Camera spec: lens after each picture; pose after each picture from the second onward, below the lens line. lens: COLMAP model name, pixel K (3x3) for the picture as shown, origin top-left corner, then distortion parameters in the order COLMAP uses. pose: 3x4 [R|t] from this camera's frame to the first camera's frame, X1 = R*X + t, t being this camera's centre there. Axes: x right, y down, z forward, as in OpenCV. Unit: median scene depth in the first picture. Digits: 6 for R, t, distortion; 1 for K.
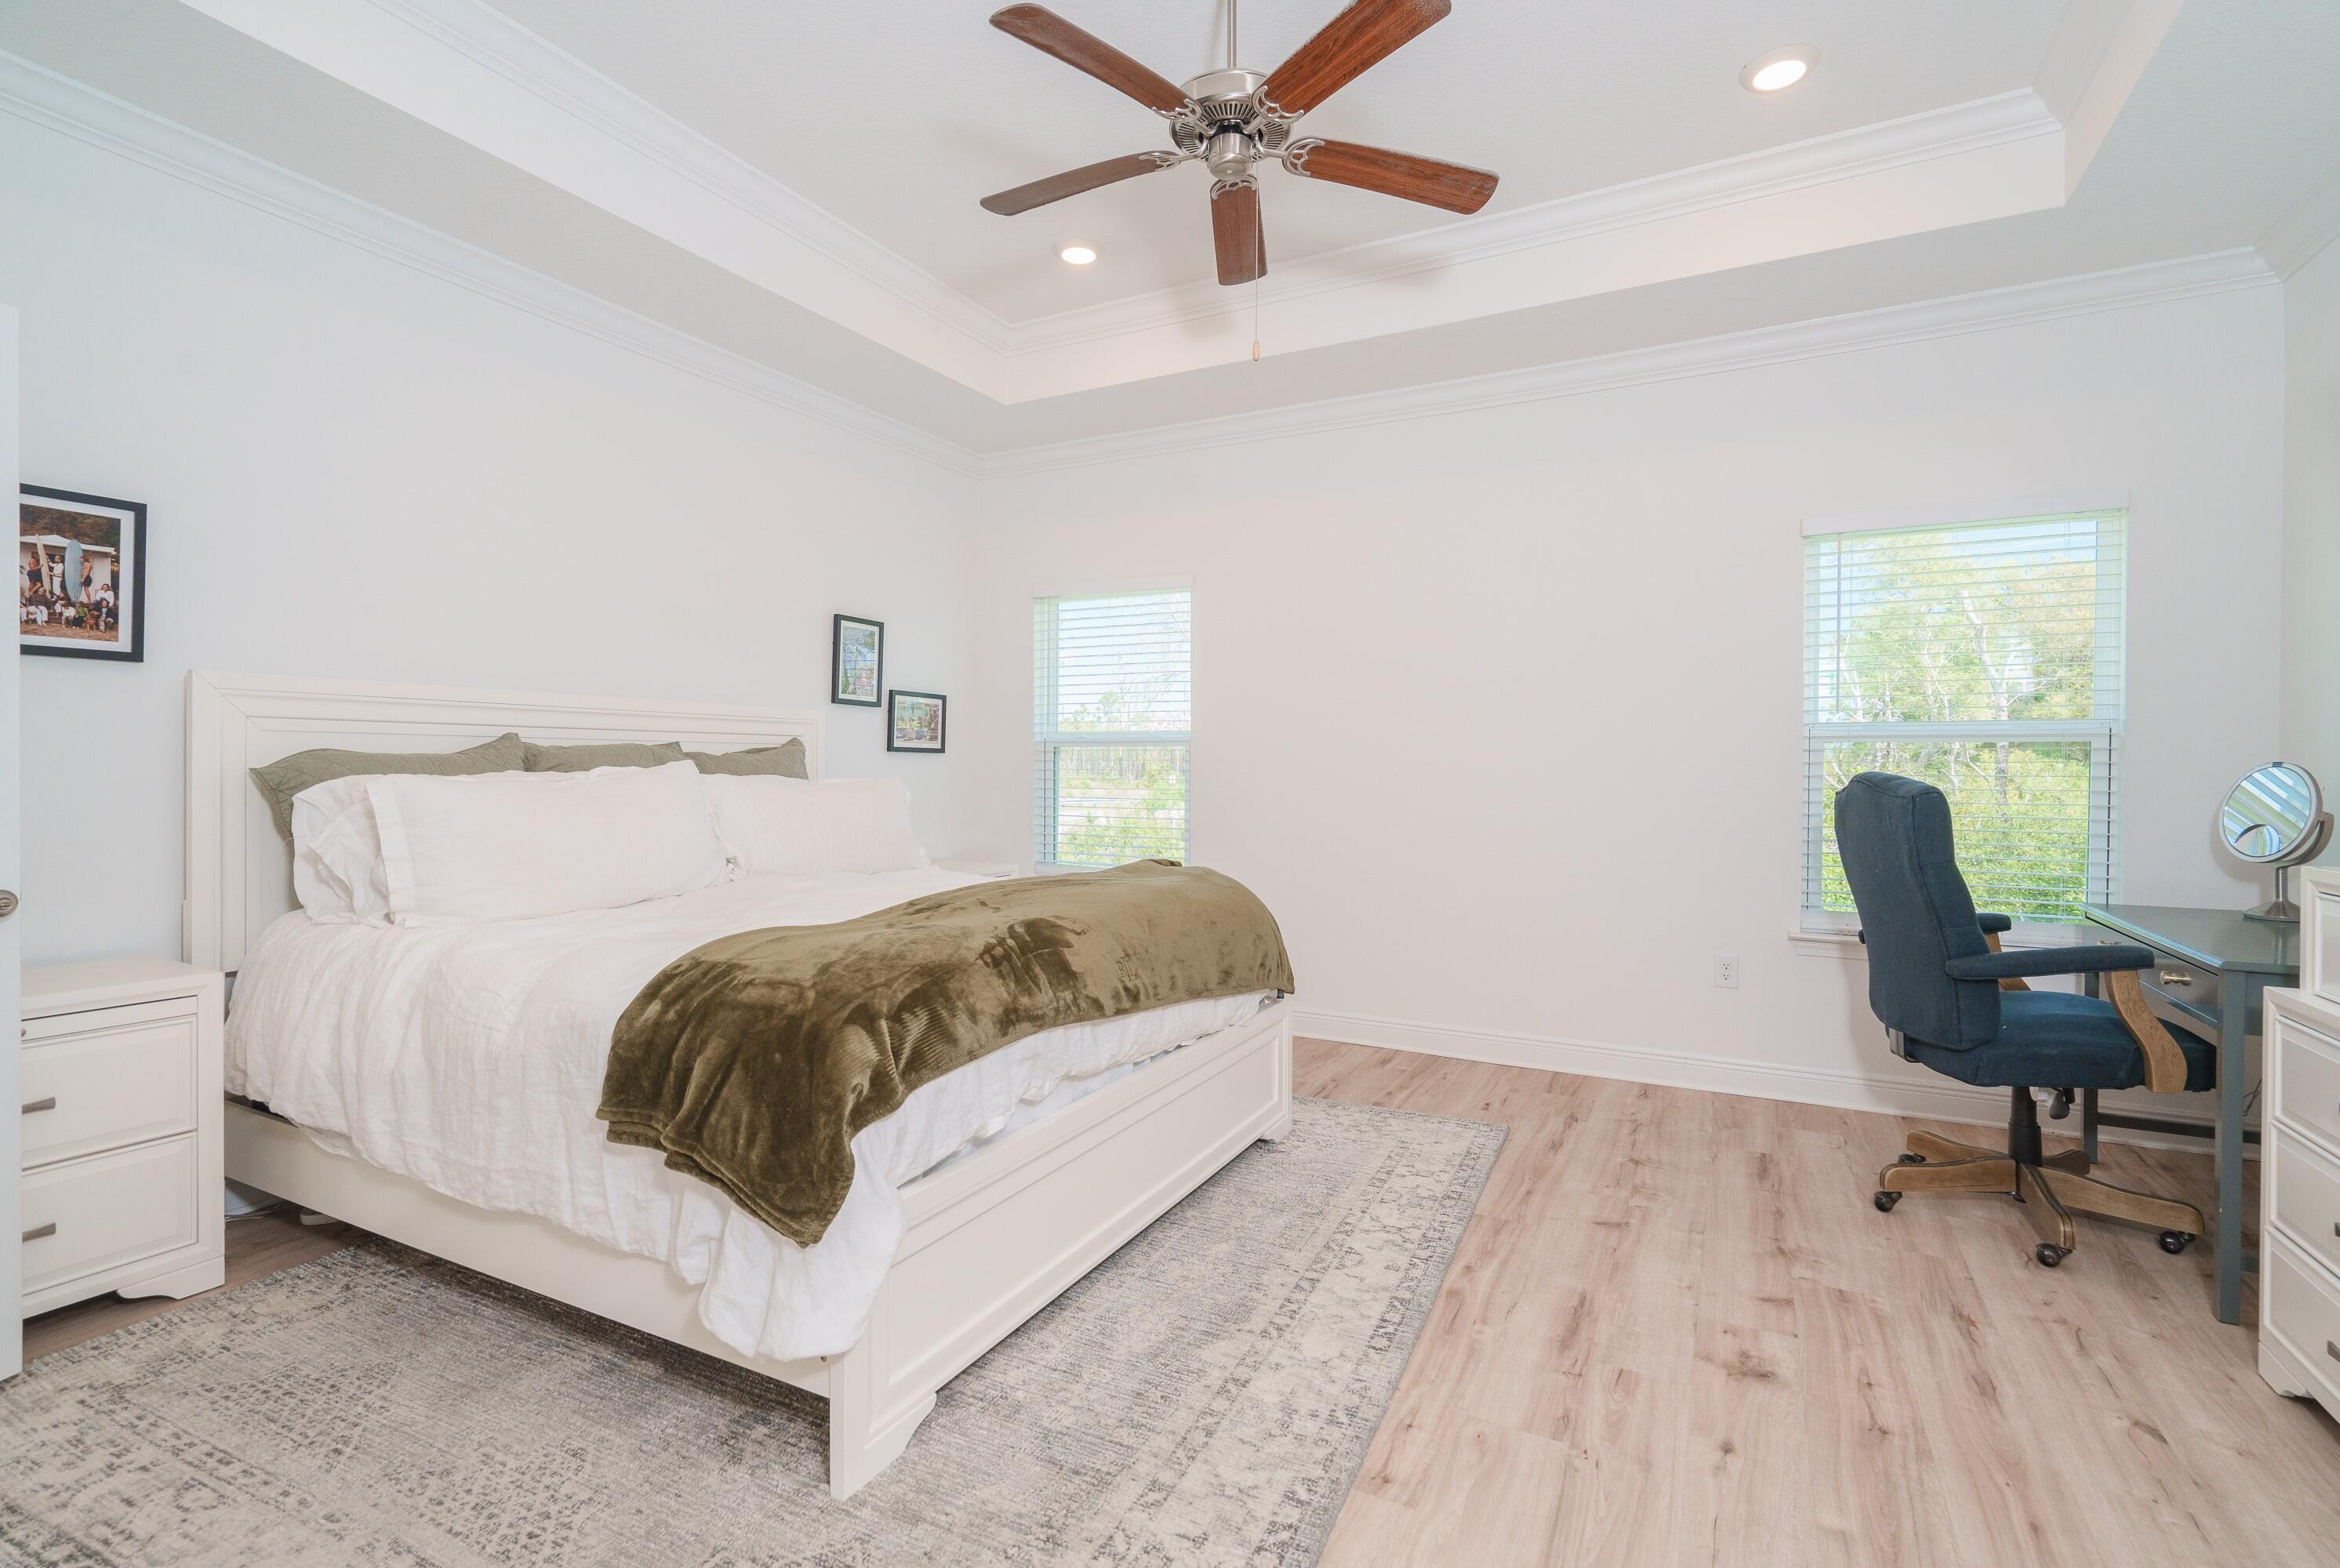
lens RADIAL K [[1073.2, 0, 1176.6], [0, 1073.2, 755.3], [0, 0, 1]] dist [-0.025441, 0.008179]
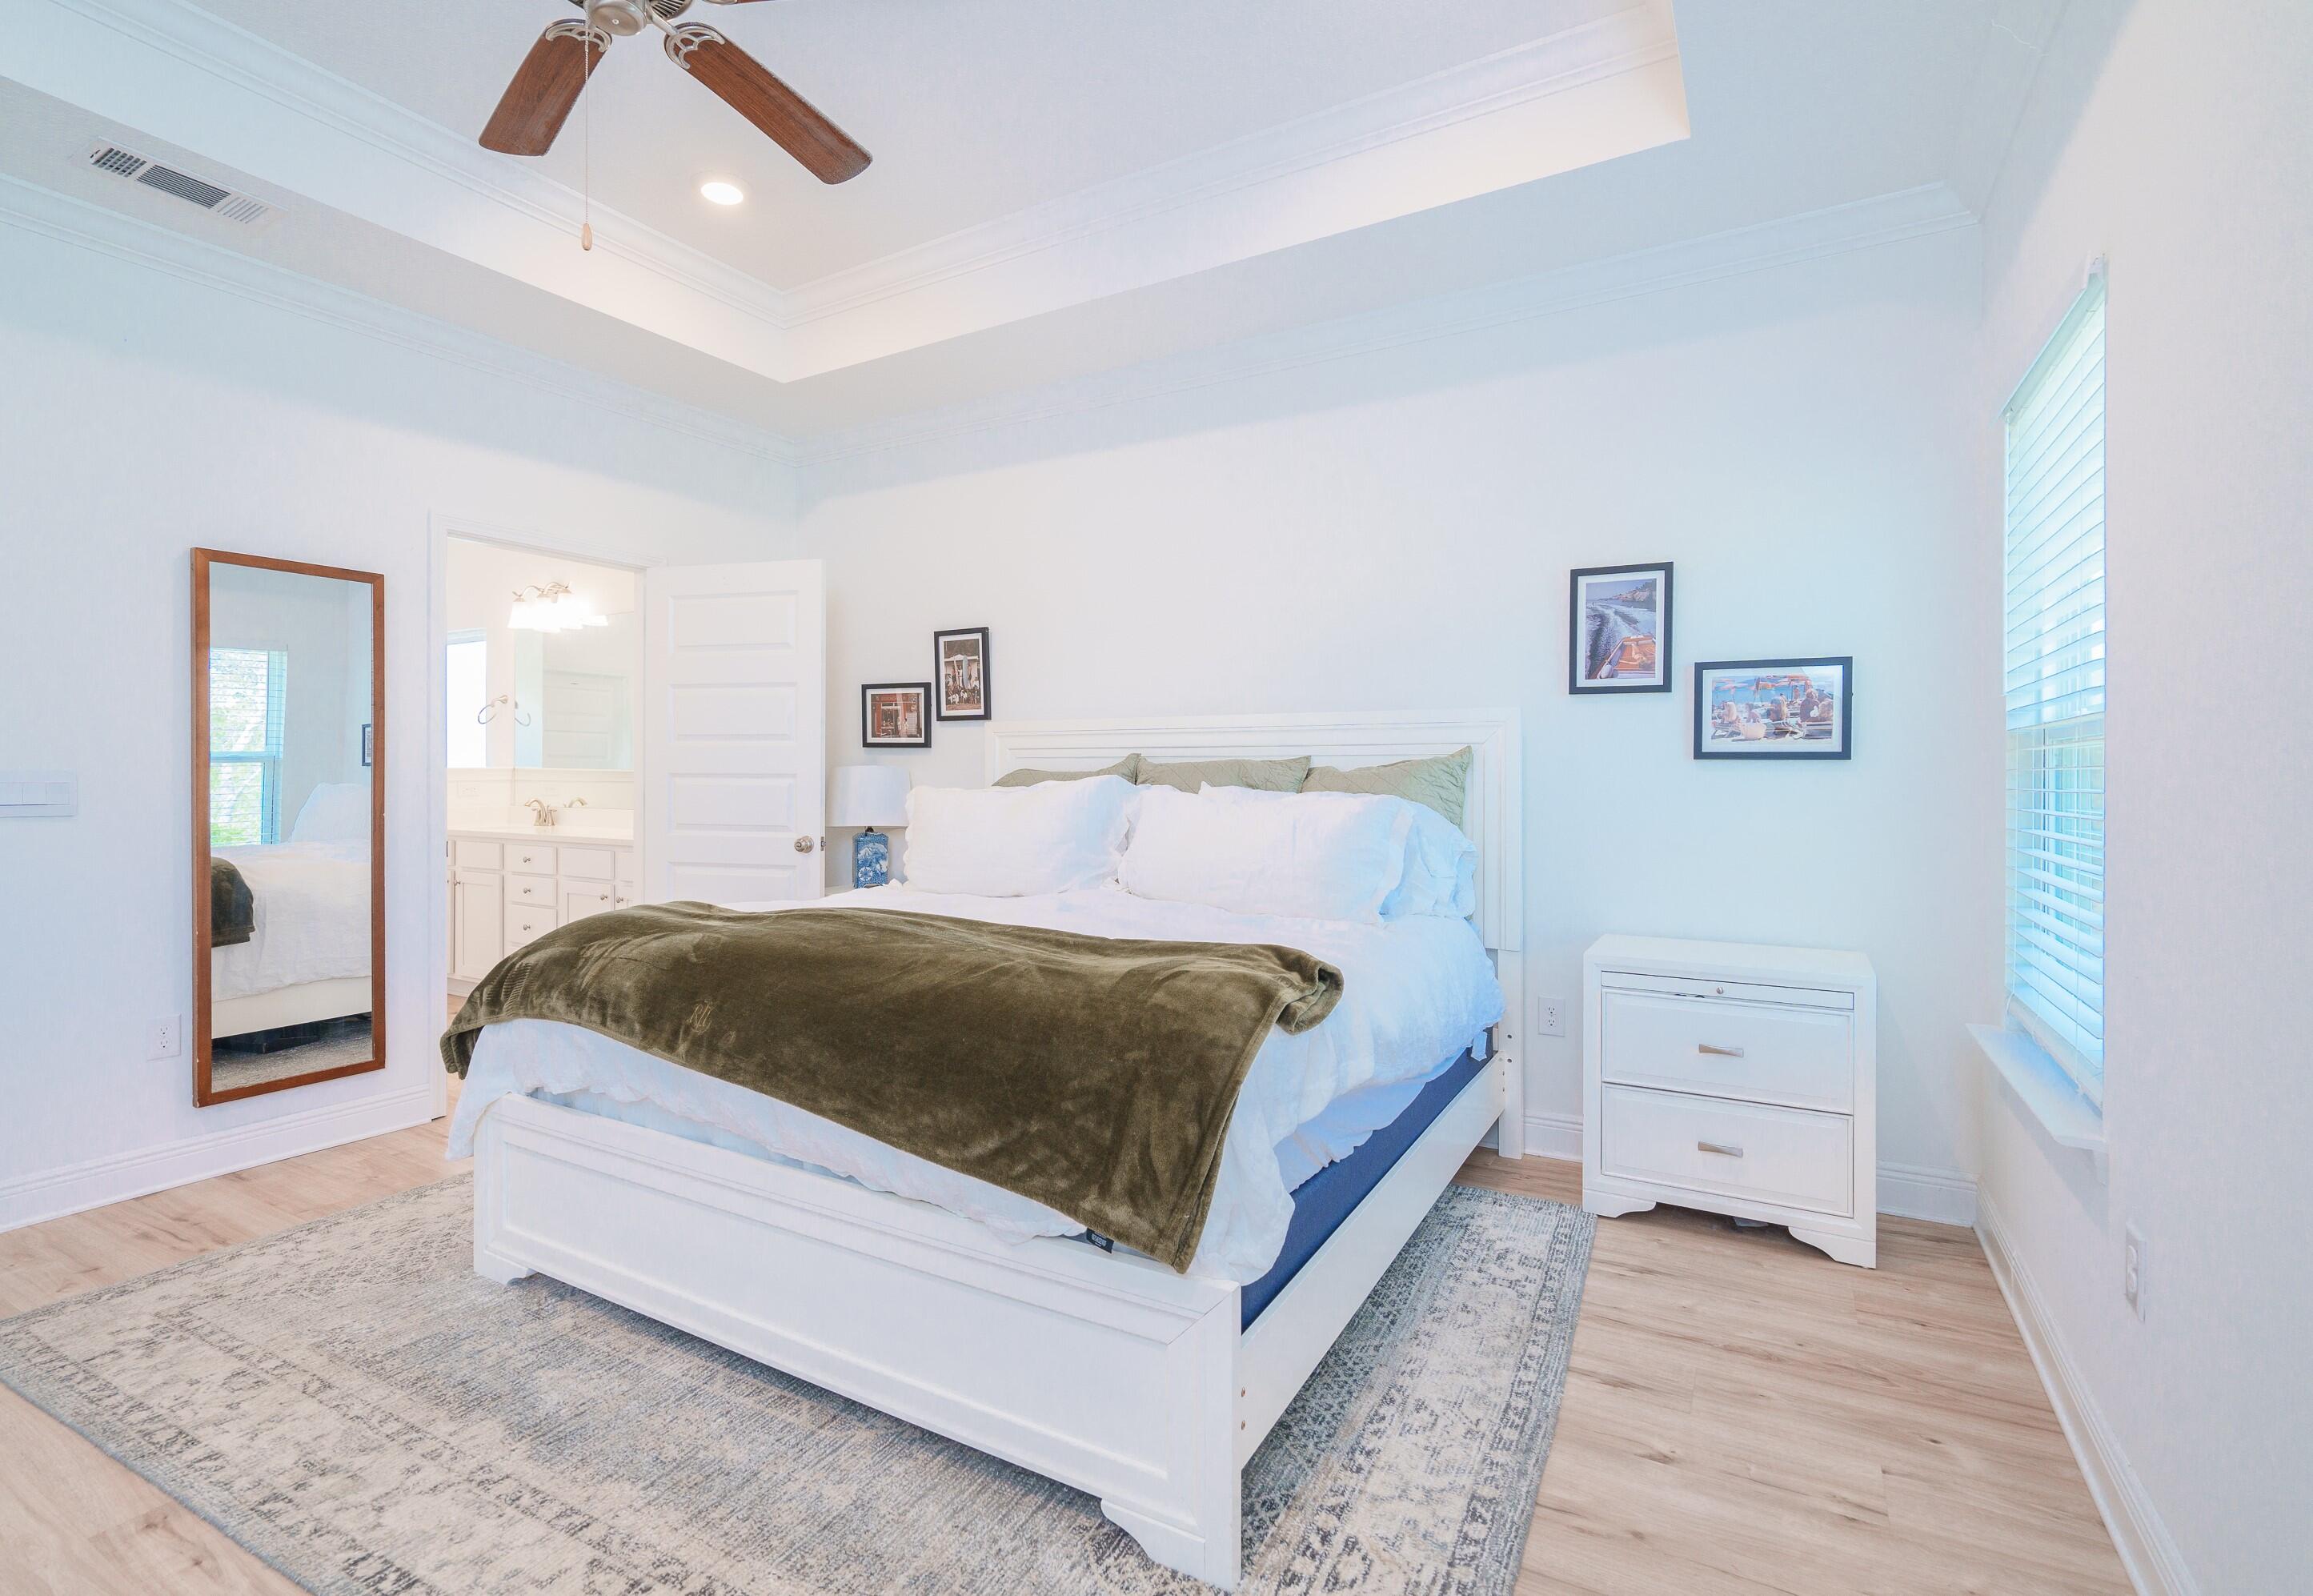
lens RADIAL K [[1088.6, 0, 1140.1], [0, 1088.6, 784.7], [0, 0, 1]] dist [-0.002347, -0.000027]
pose [[-0.056907, 0.014693, -0.998271, 0.809345], [0.014131, 0.999803, 0.013910, -0.003823], [0.998279, -0.013315, -0.057104, 1.408253]]
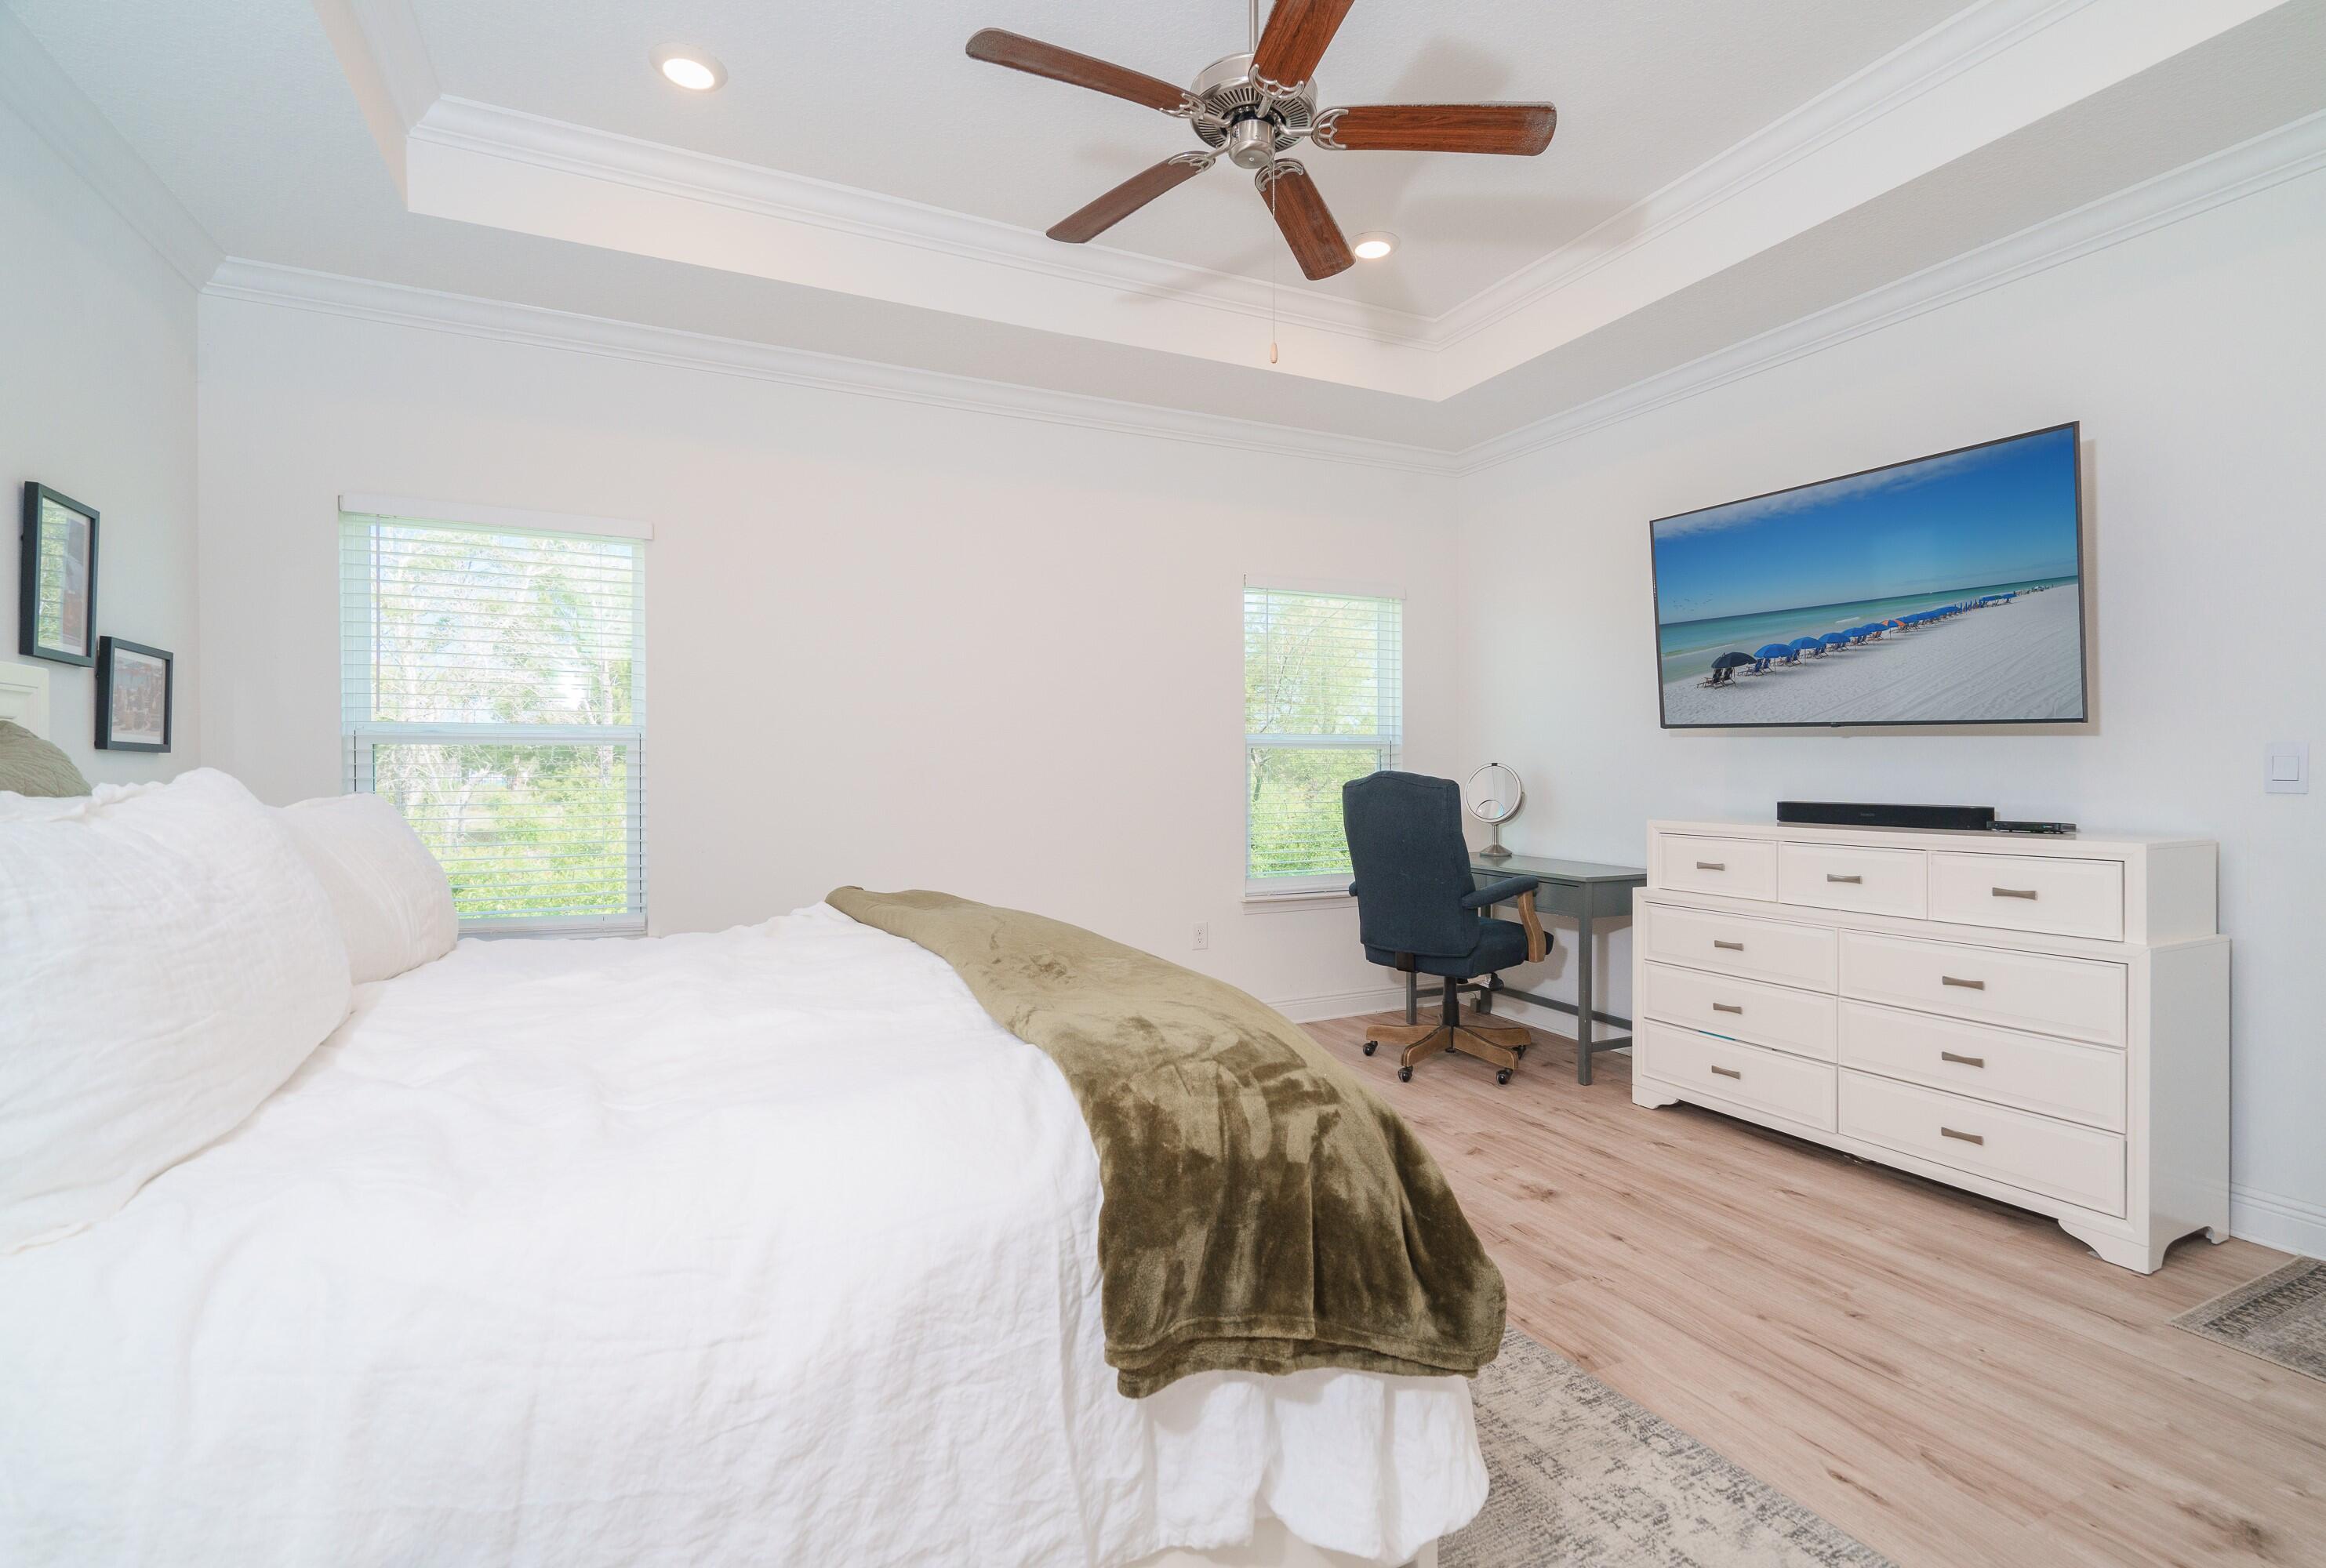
lens RADIAL K [[1061.9, 0, 1185.0], [0, 1061.9, 758.7], [0, 0, 1]] dist [-0.017253, 0.000019]
pose [[0.587627, -0.001250, 0.809131, -0.746410], [-0.004176, 0.999981, 0.004577, -0.006353], [-0.809121, -0.006068, 0.587611, 0.470554]]
